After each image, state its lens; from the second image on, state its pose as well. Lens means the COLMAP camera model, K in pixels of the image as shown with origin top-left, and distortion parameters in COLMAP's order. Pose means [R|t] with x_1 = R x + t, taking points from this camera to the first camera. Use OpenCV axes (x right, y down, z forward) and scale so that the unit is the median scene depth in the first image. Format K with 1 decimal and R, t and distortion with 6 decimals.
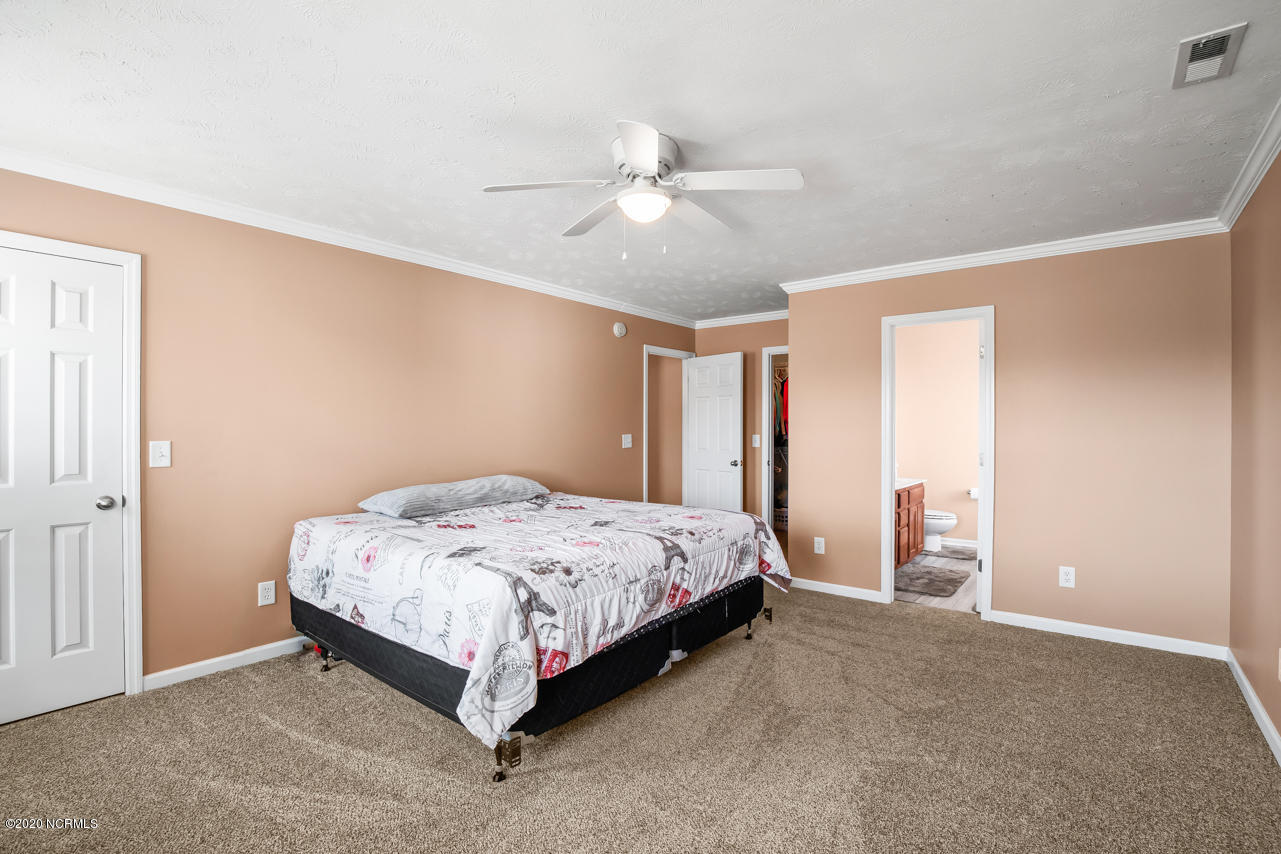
lens RADIAL K [[591.9, 0, 651.1], [0, 591.9, 437.7], [0, 0, 1]] dist [-0.029587, 0.000472]
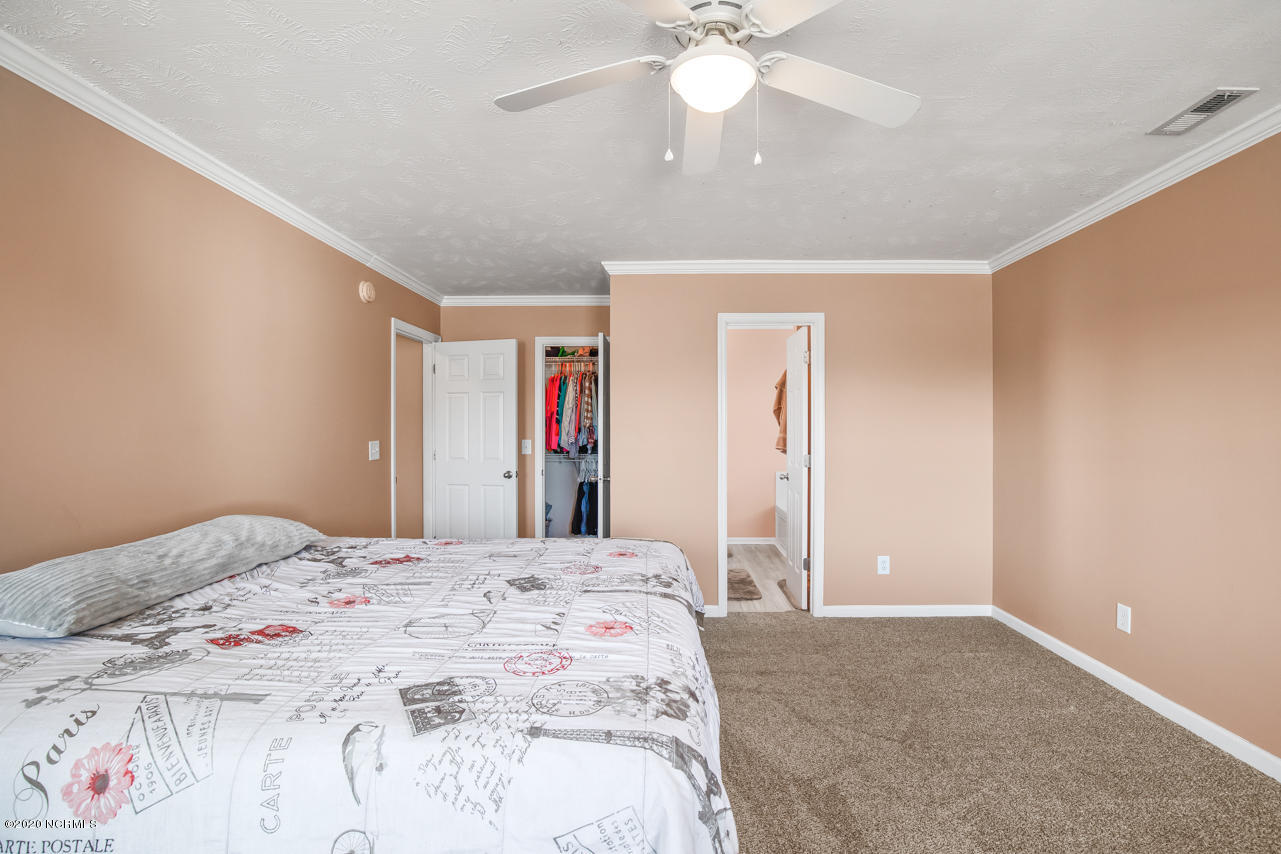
lens RADIAL K [[591.9, 0, 651.1], [0, 591.9, 437.7], [0, 0, 1]] dist [-0.029587, 0.000472]
pose [[0.798203, -0.007883, 0.602337, -0.290149], [0.012192, 0.999921, -0.003070, -0.004917], [-0.602265, 0.009794, 0.798236, 0.345426]]
